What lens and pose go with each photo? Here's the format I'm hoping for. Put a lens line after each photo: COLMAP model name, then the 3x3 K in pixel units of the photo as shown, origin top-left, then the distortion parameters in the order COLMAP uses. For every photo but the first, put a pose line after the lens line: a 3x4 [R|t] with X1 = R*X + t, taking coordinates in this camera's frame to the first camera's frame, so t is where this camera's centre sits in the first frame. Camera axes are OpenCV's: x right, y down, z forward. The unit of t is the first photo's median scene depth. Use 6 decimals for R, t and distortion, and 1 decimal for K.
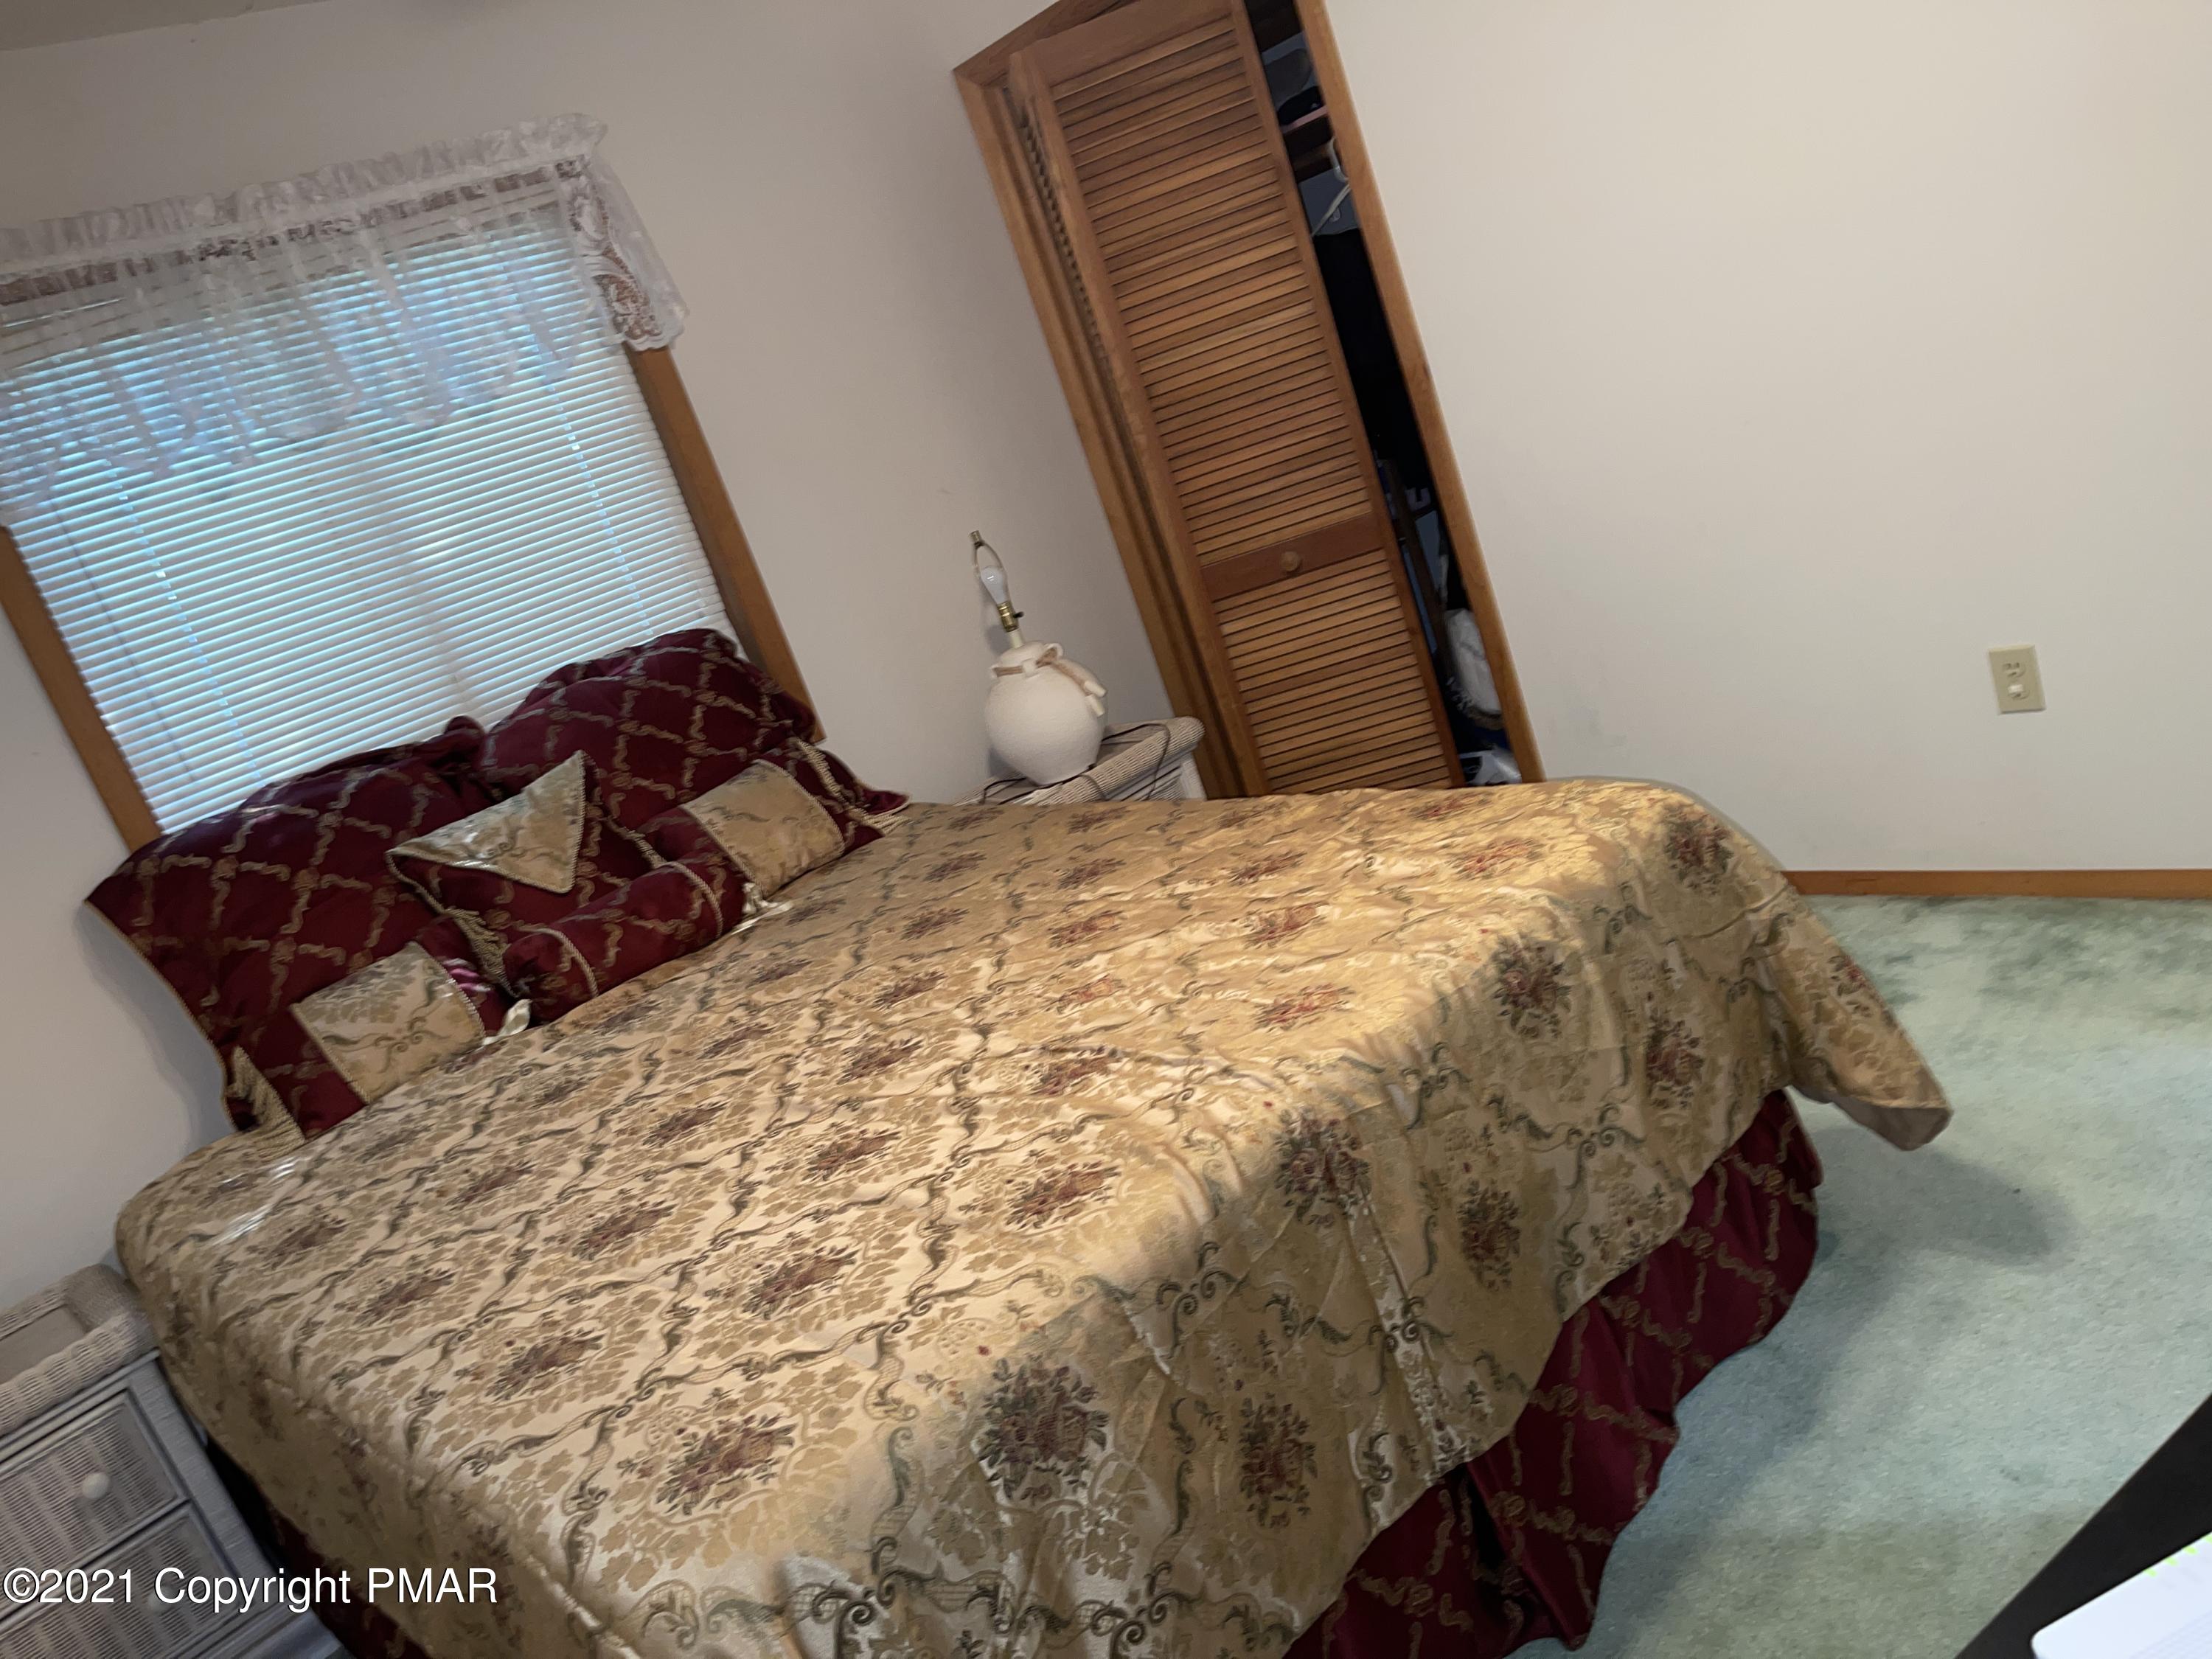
lens RADIAL K [[1691.1, 0, 1115.0], [0, 1691.1, 833.6], [0, 0, 1]] dist [0.078038, -0.087422]
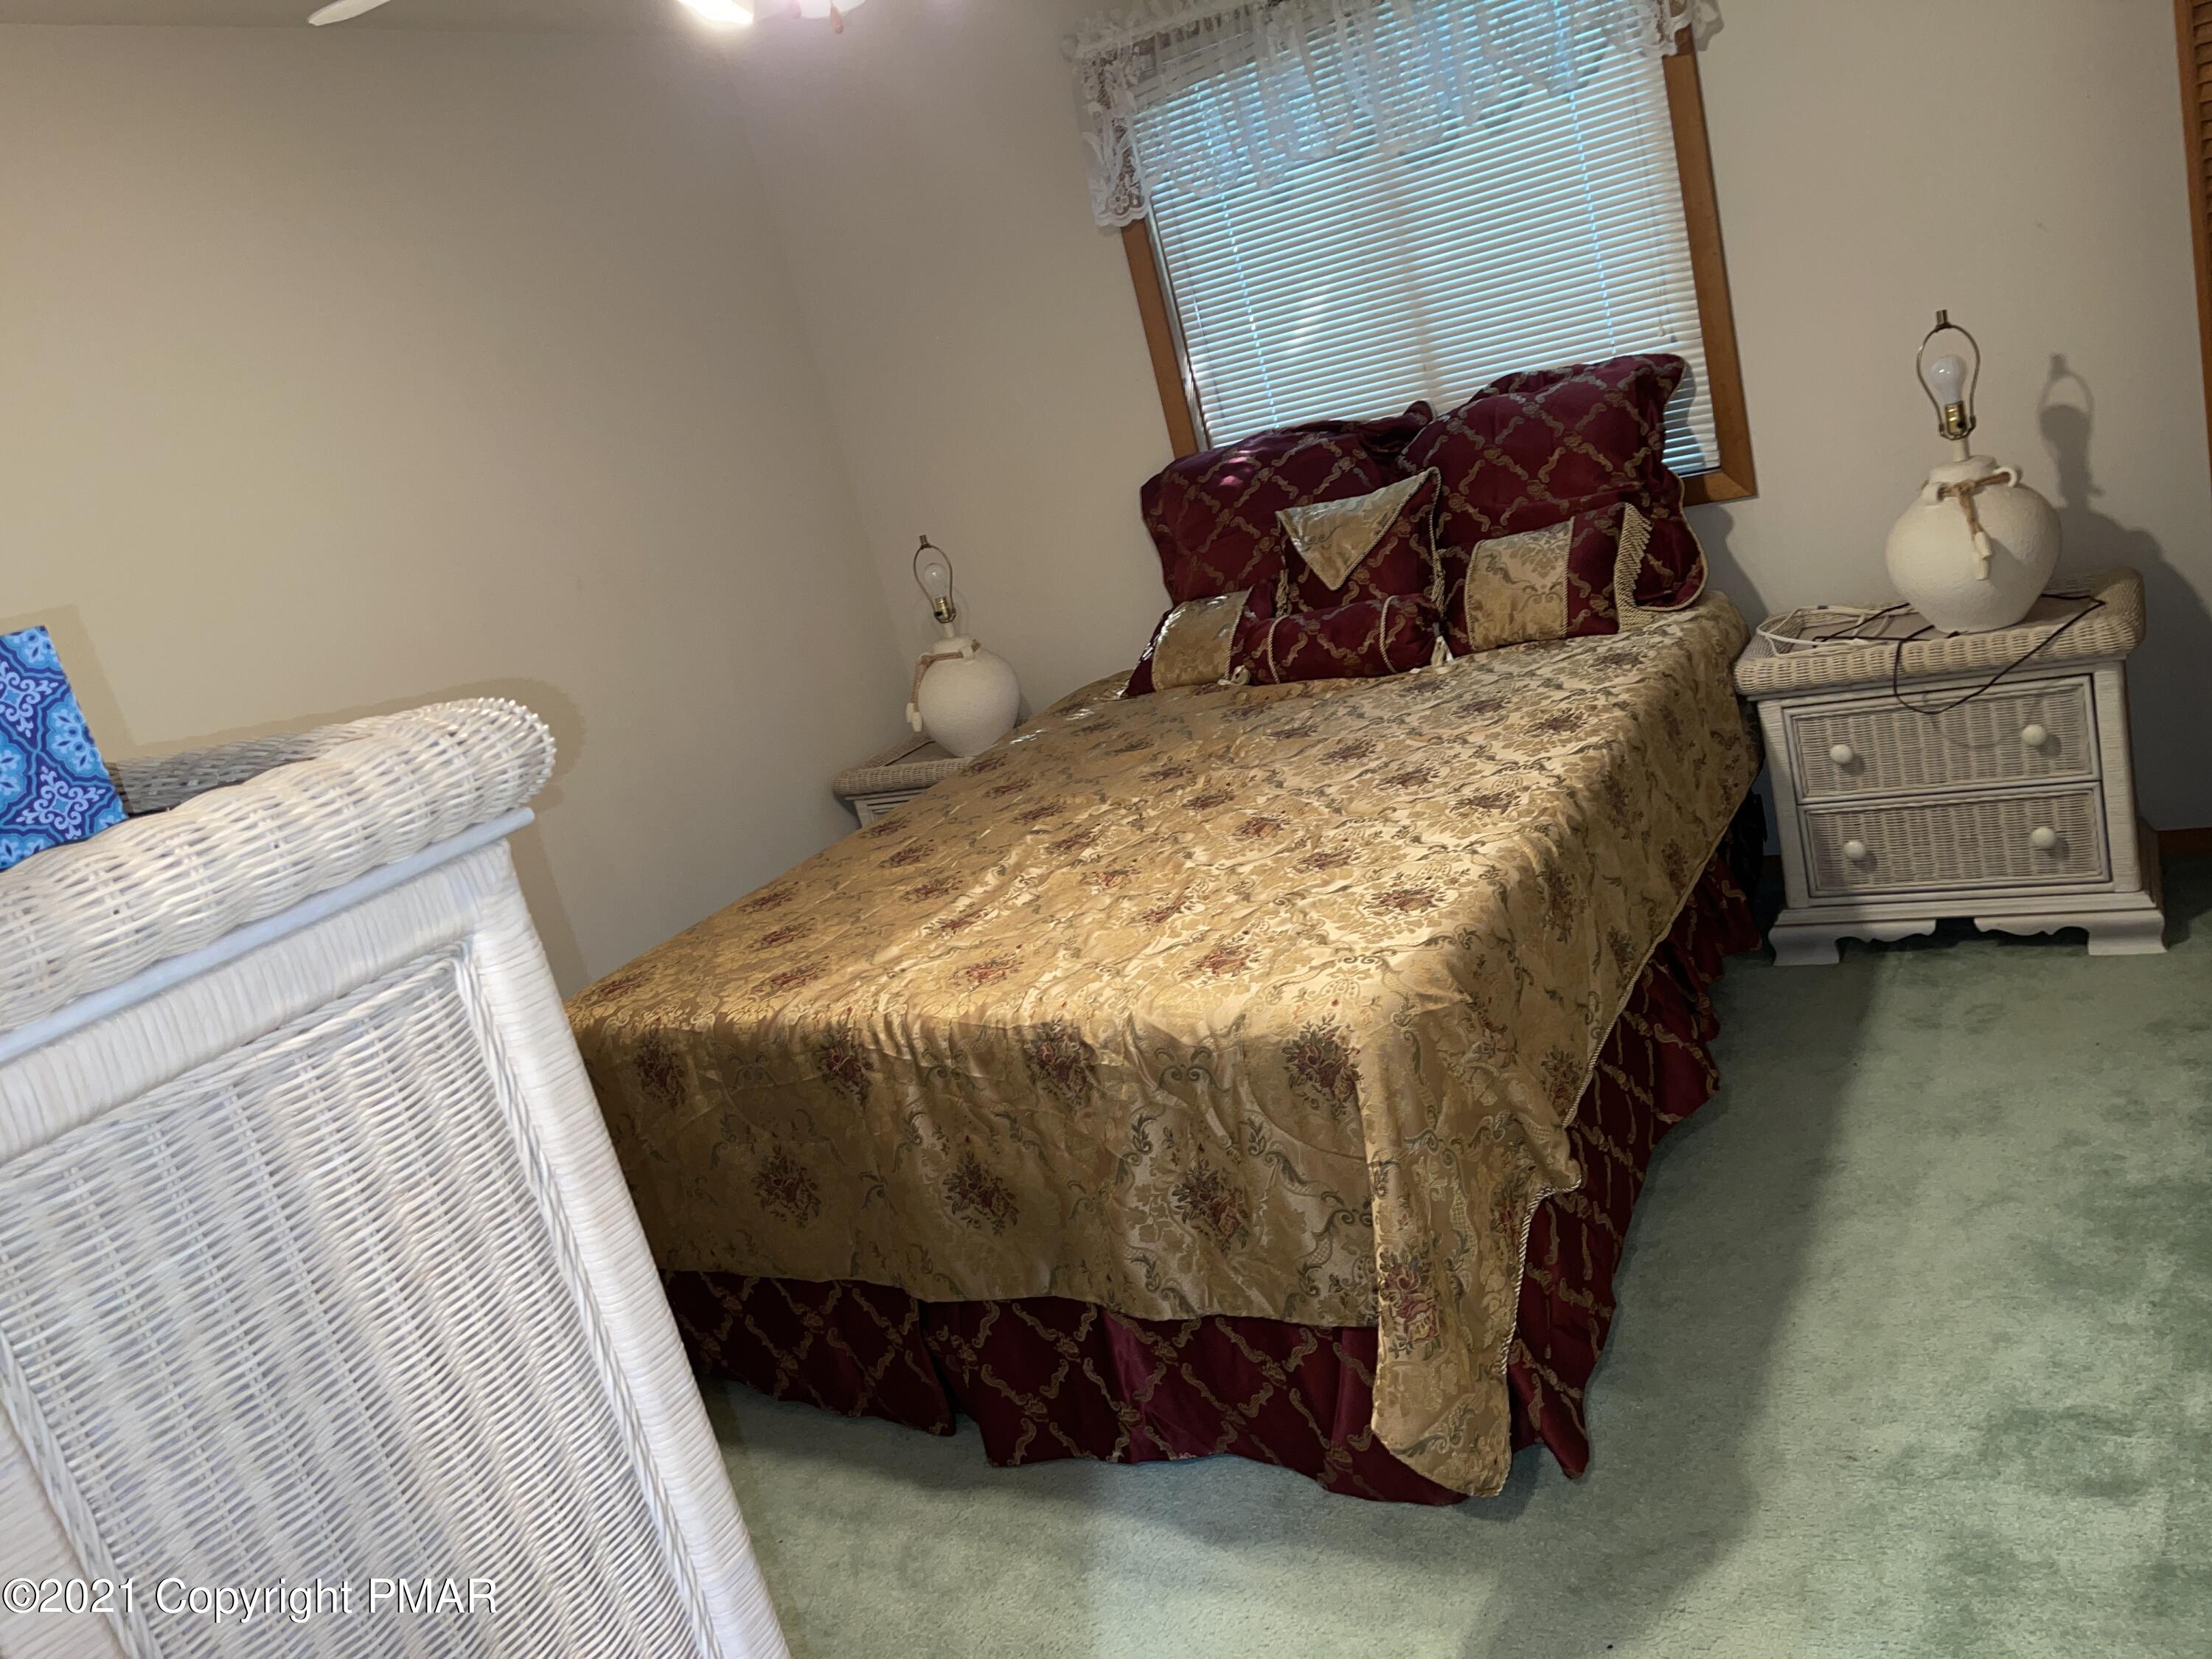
lens RADIAL K [[1691.1, 0, 1115.0], [0, 1691.1, 833.6], [0, 0, 1]] dist [0.078038, -0.087422]
pose [[0.366256, 0.484061, -0.794696, 0.677215], [-0.118612, 0.871359, 0.476093, -0.374617], [0.922923, -0.080112, 0.376556, 0.364091]]
